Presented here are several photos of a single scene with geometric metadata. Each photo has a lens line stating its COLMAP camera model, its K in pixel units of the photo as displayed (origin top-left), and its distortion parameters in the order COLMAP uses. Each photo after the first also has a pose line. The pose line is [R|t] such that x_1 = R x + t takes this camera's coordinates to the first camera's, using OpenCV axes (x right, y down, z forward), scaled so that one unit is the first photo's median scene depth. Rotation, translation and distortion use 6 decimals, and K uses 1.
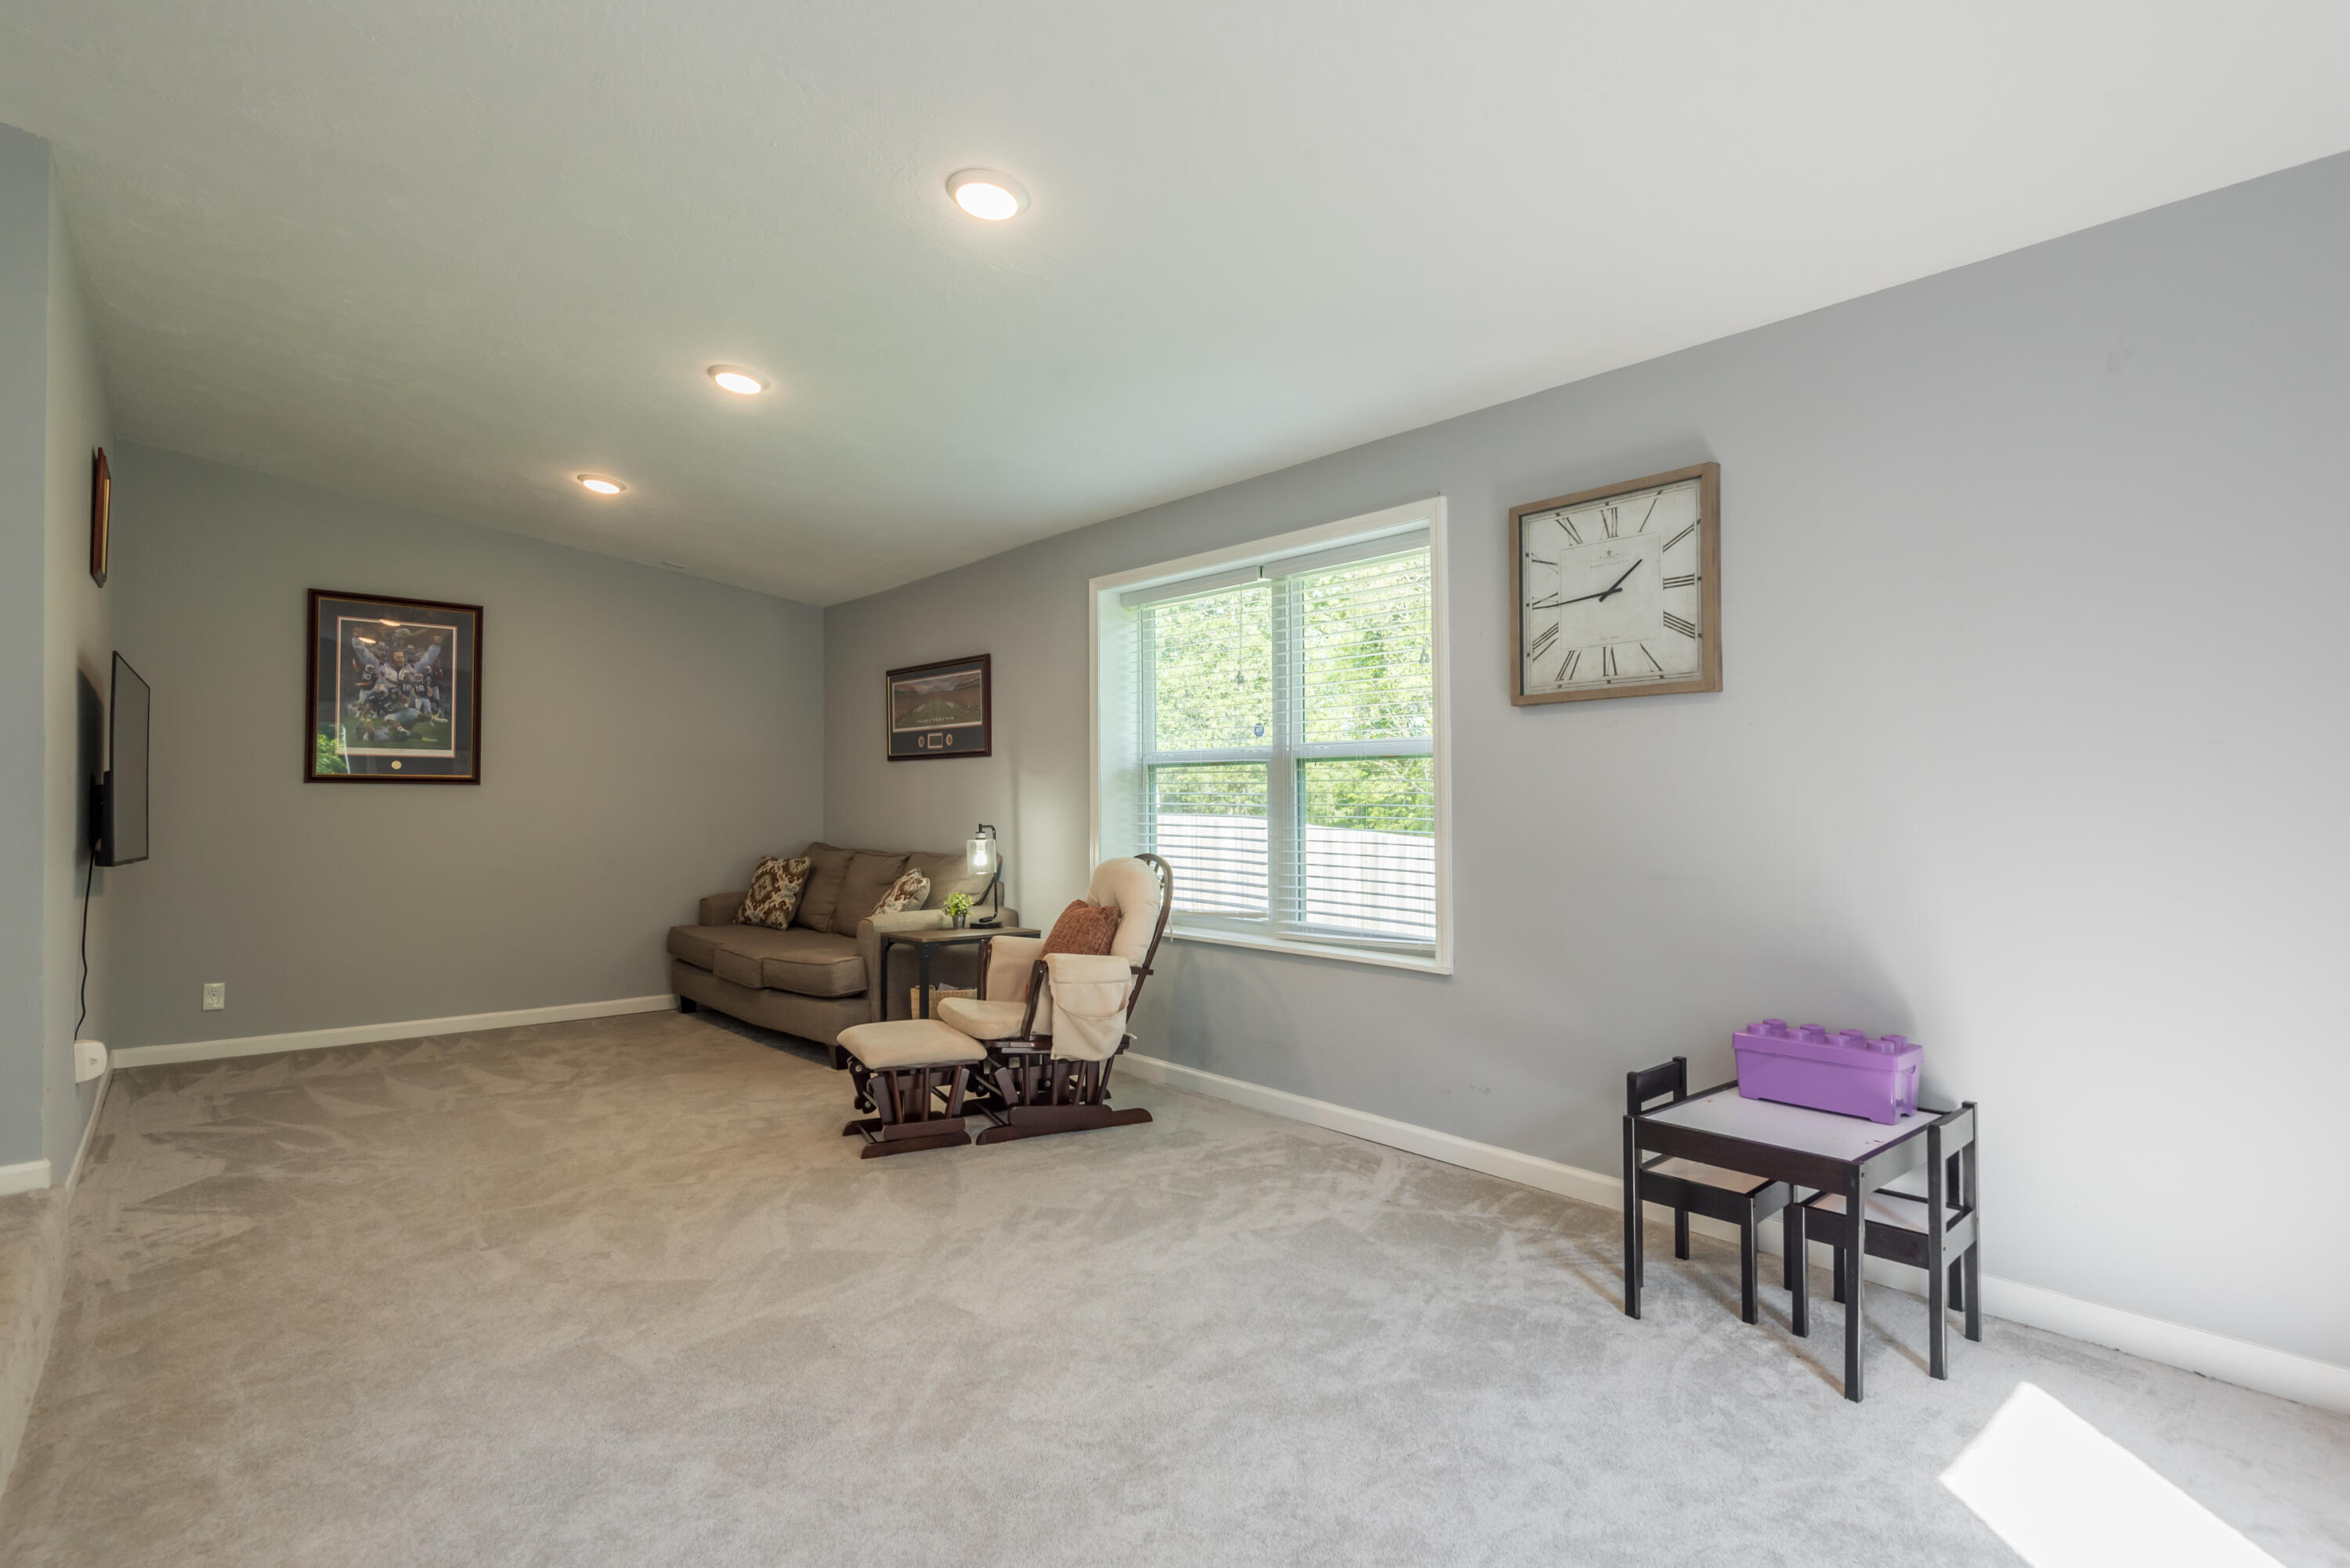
lens RADIAL K [[1149.6, 0, 1171.7], [0, 1149.6, 771.8], [0, 0, 1]] dist [0.024389, -0.010270]
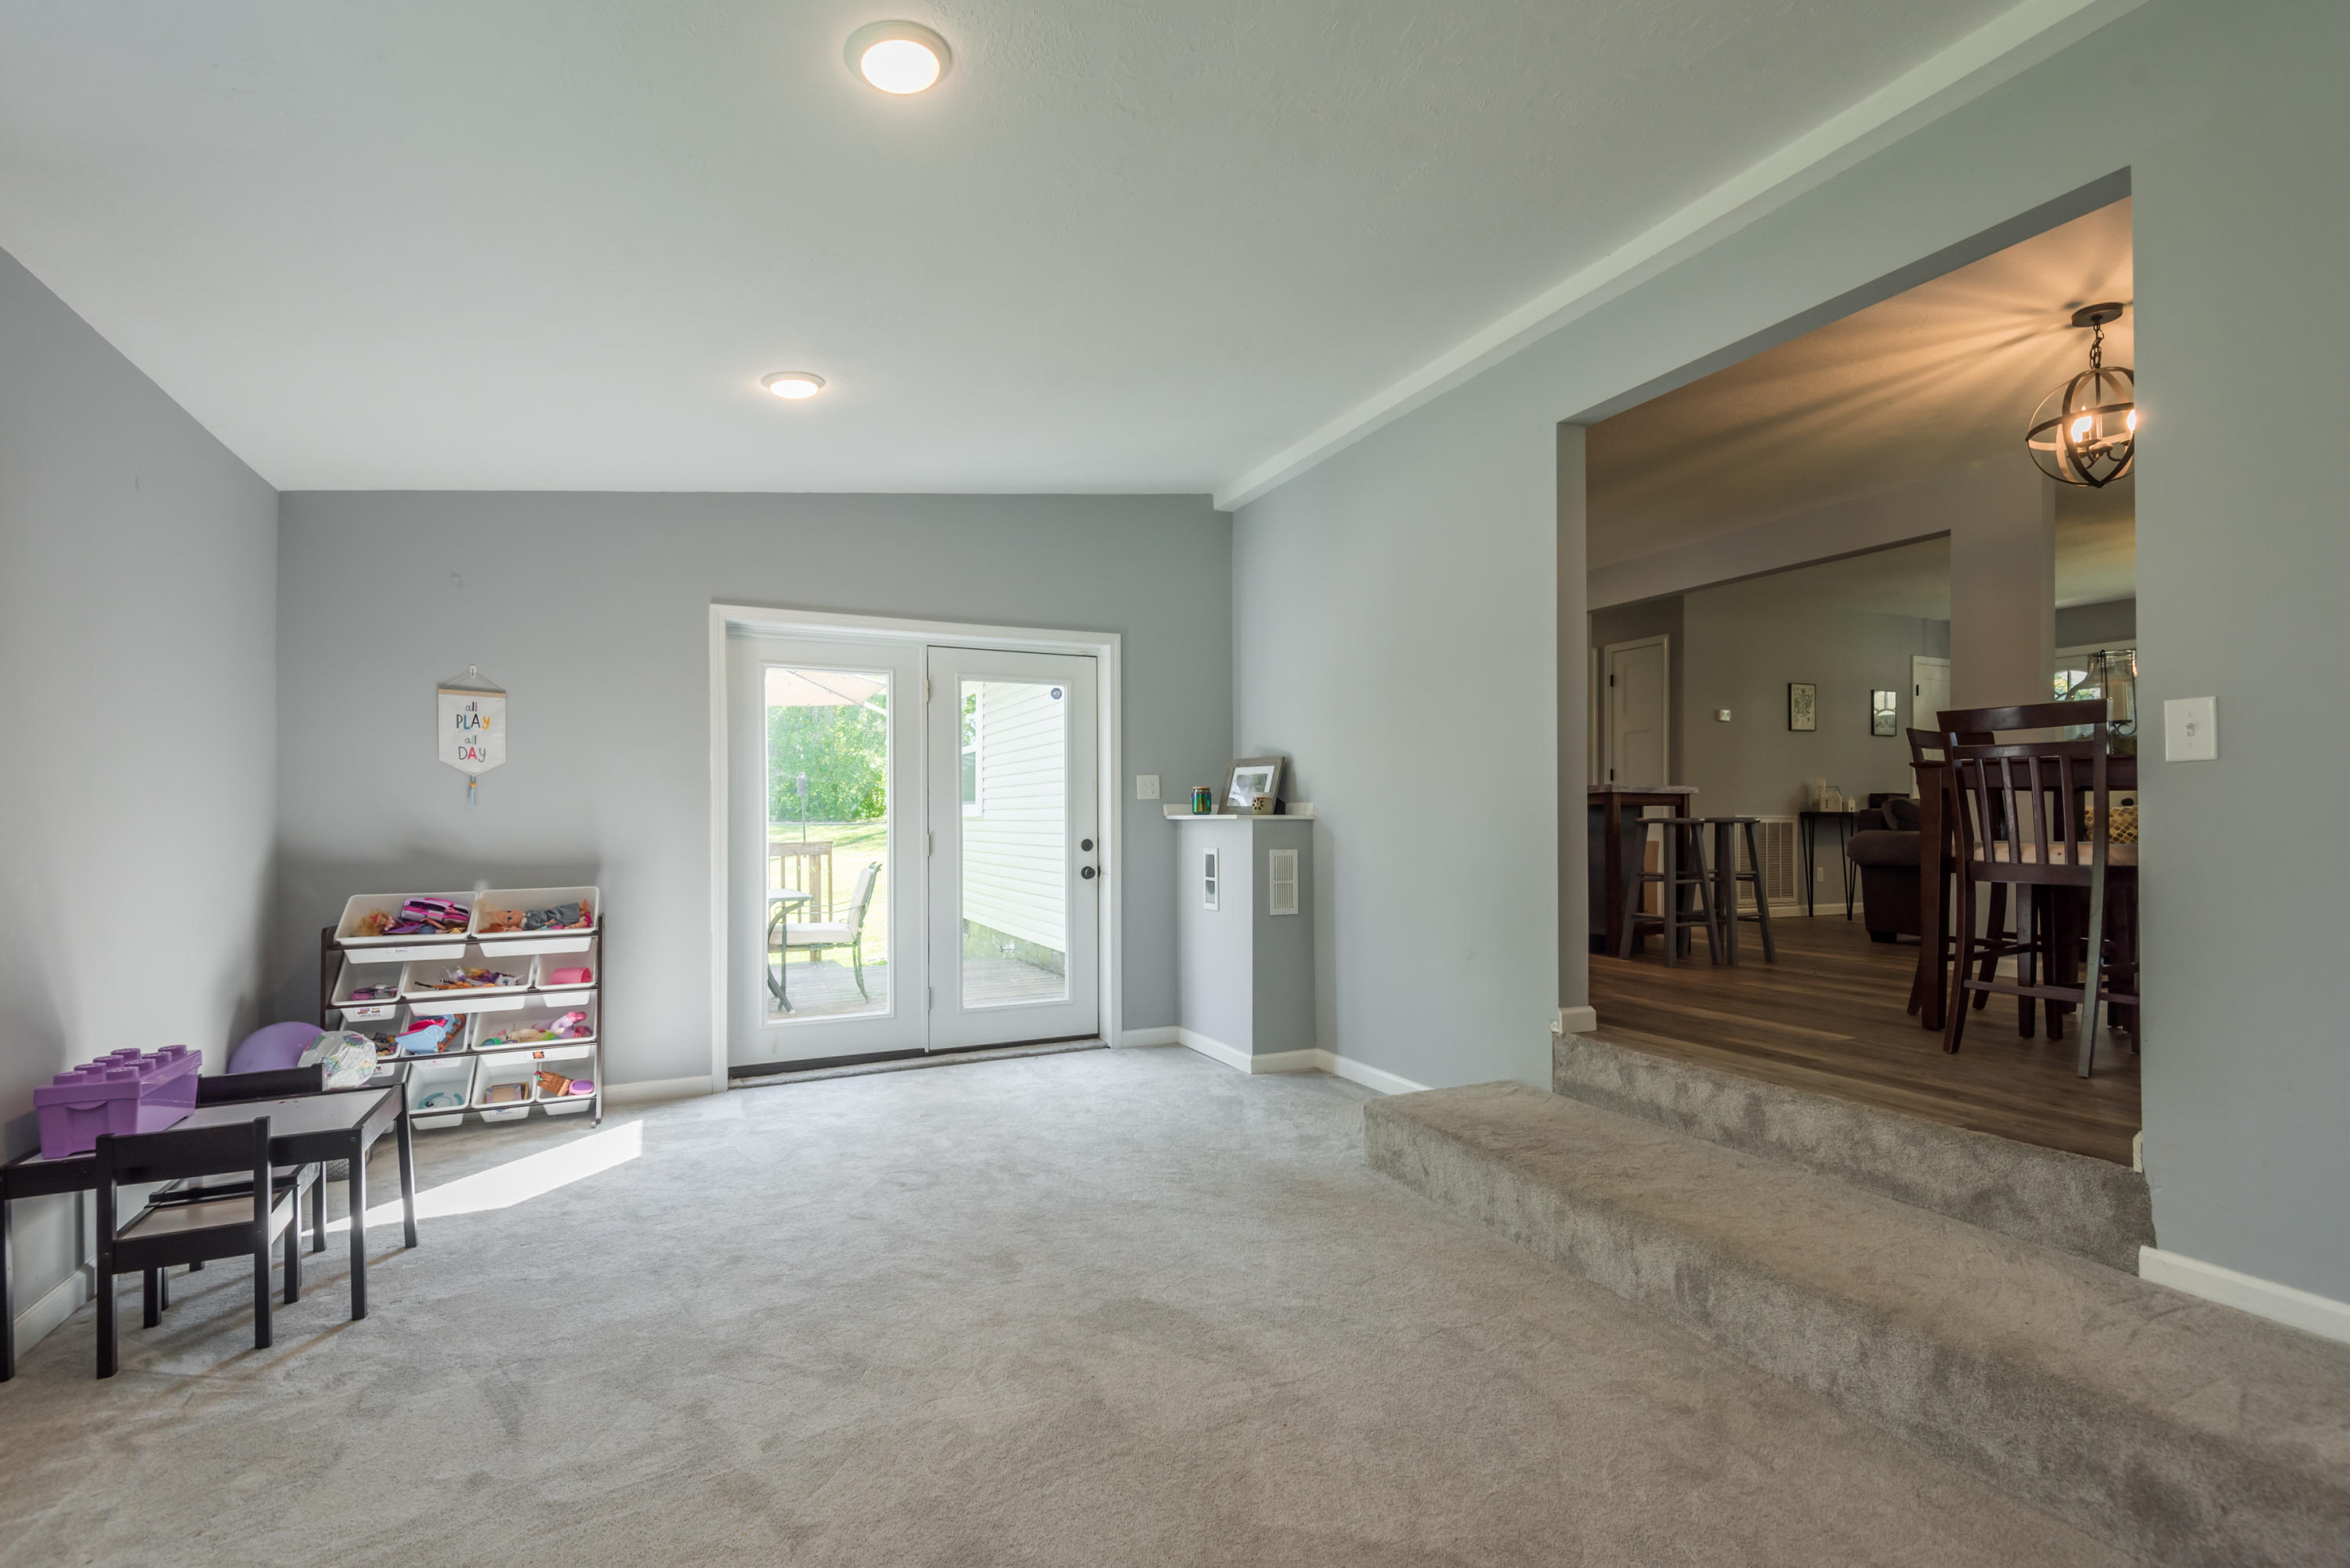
lens RADIAL K [[1072.2, 0, 1168.2], [0, 1072.2, 798.2], [0, 0, 1]] dist [0.031247, -0.018855]
pose [[-0.964672, 0.012172, 0.263171, -0.302049], [0.000250, 0.998974, -0.045288, 0.027494], [-0.263453, -0.043622, -0.963686, 0.955431]]
